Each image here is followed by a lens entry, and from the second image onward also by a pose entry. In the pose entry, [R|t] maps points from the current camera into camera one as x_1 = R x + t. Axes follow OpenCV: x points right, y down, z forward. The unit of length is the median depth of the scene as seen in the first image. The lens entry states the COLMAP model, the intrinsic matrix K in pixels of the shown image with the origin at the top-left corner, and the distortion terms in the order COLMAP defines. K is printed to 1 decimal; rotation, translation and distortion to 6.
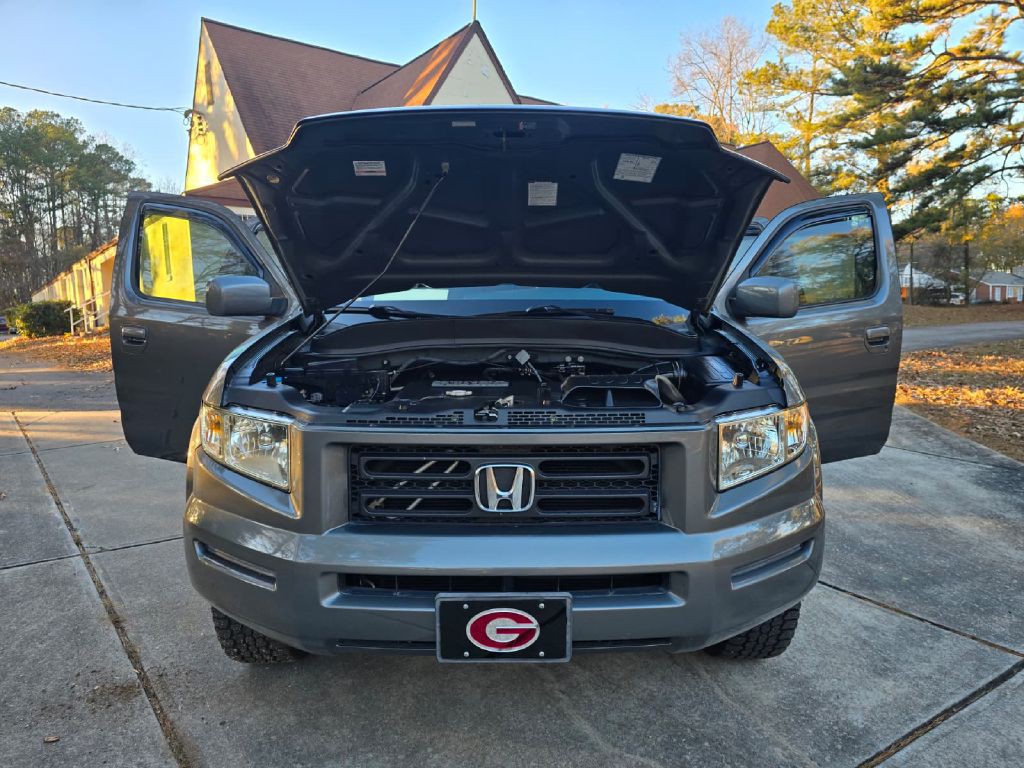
lens RADIAL K [[687.6, 0, 523.9], [0, 687.6, 397.2], [0, 0, 1]] dist [0.044788, -0.037483]
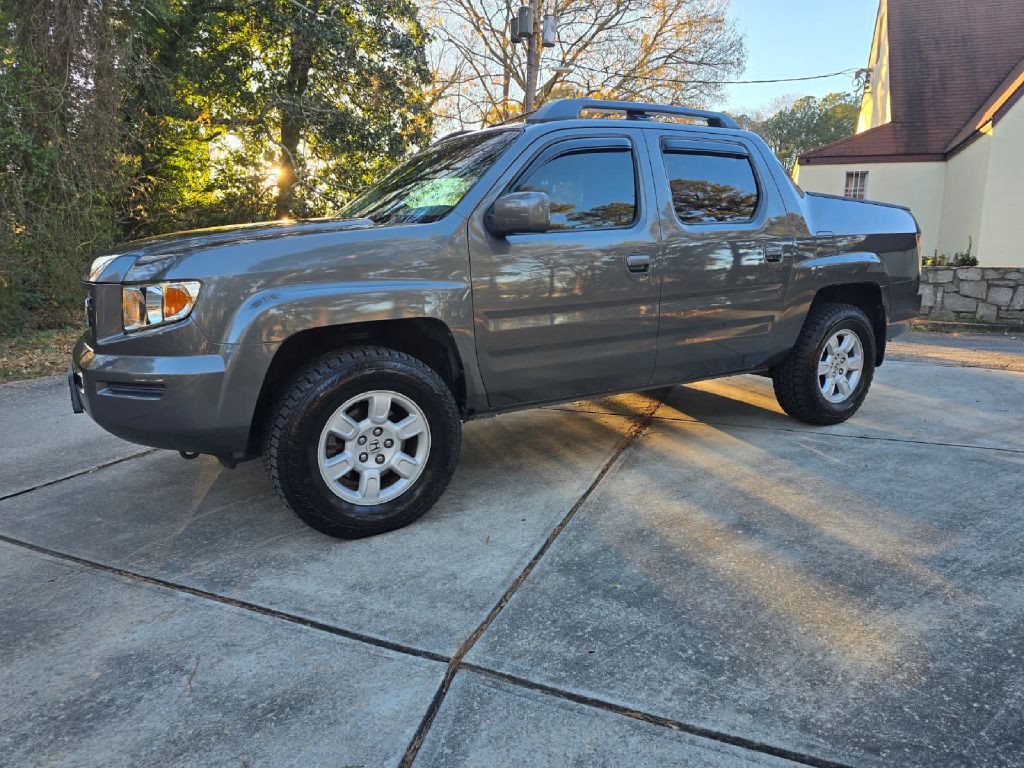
lens RADIAL K [[687.6, 0, 524.9], [0, 687.6, 397.9], [0, 0, 1]] dist [0.044788, -0.037483]
pose [[0.530156, 0.174267, -0.829799, 1.249307], [-0.139205, 0.983261, 0.117558, -0.010110], [0.836395, 0.053189, 0.545541, 0.587382]]
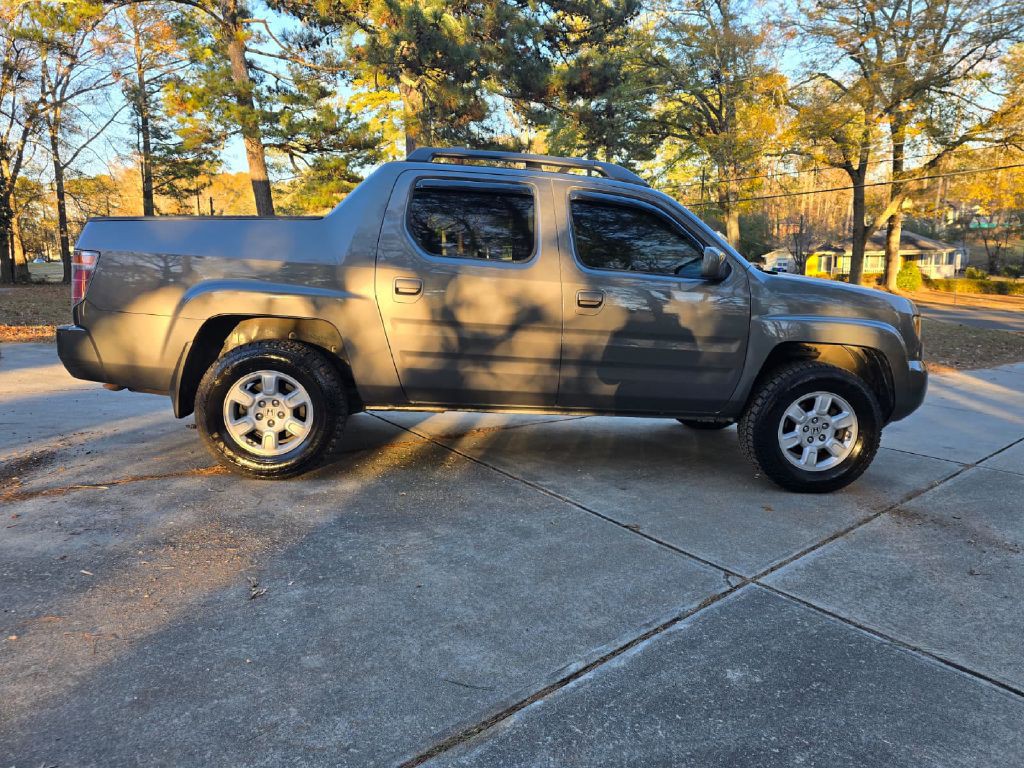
lens RADIAL K [[687.6, 0, 510.5], [0, 687.6, 380.0], [0, 0, 1]] dist [0.044788, -0.037483]
pose [[-0.063315, -0.142782, 0.987727, -1.760501], [0.126489, 0.980583, 0.149858, -0.199667], [-0.989945, 0.134425, -0.044026, 1.642799]]
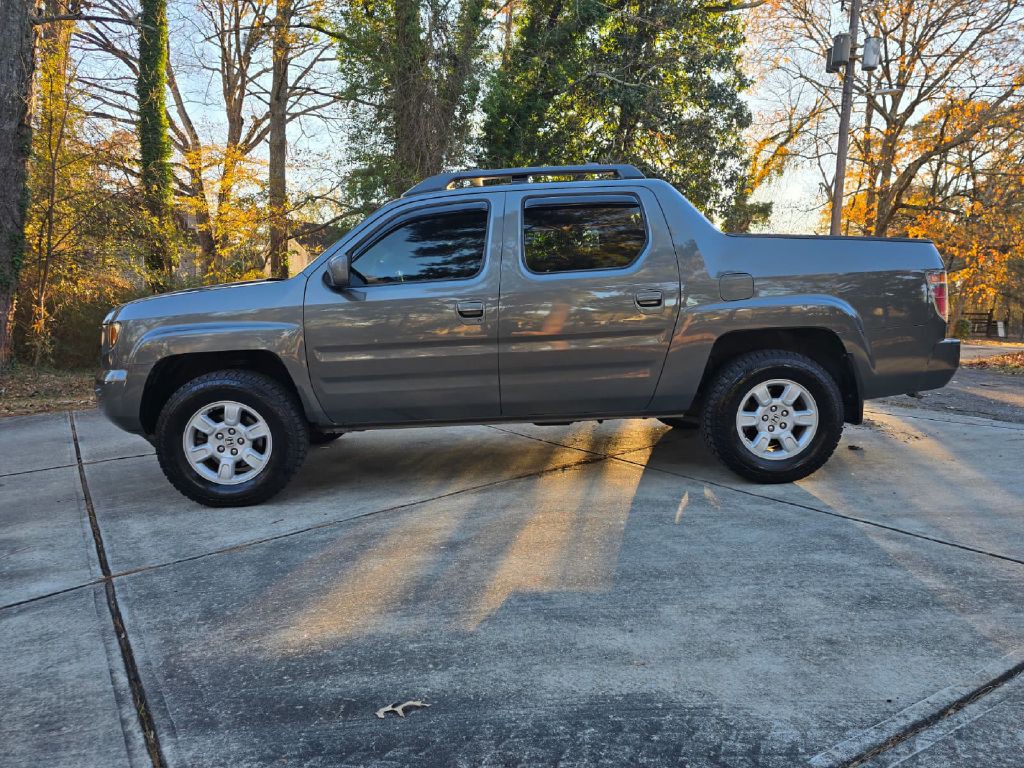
lens RADIAL K [[687.6, 0, 530.1], [0, 687.6, 402.4], [0, 0, 1]] dist [0.044788, -0.037483]
pose [[0.033046, 0.147821, -0.988462, 1.700042], [-0.148516, 0.978748, 0.141403, -0.157588], [0.988358, 0.142130, 0.054298, 1.465808]]
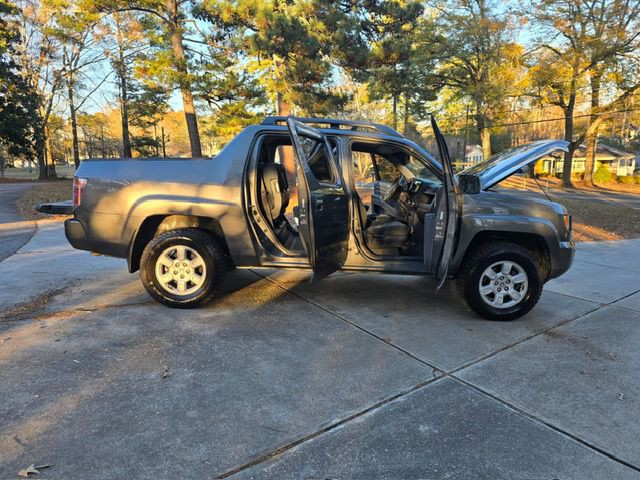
lens RADIAL K [[429.7, 0, 321.2], [0, 429.7, 240.1], [0, 0, 1]] dist [0.044788, -0.037483]
pose [[-0.006018, -0.147682, 0.989017, -1.859656], [0.127332, 0.980870, 0.147241, -0.252996], [-0.991842, 0.126819, 0.012902, 1.549499]]
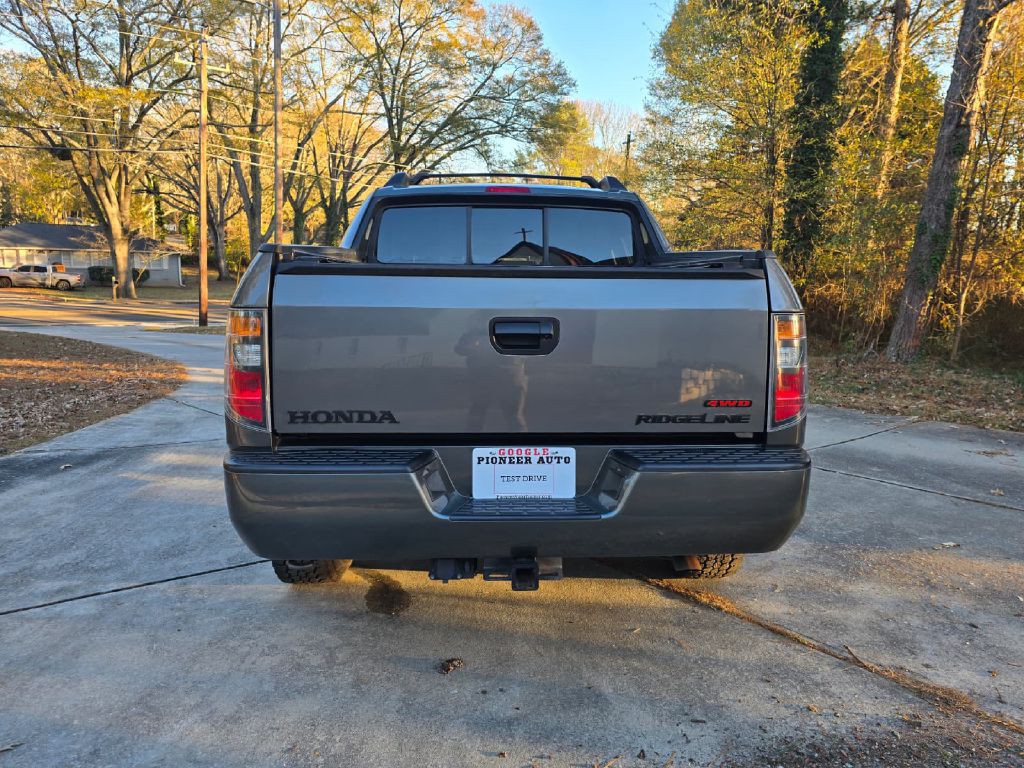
lens RADIAL K [[687.6, 0, 518.0], [0, 687.6, 395.3], [0, 0, 1]] dist [0.044788, -0.037483]
pose [[-0.999718, -0.001145, -0.023709, -0.050966], [-0.008457, 0.950466, 0.310714, -0.496513], [0.022178, 0.310827, -0.950208, 3.092186]]
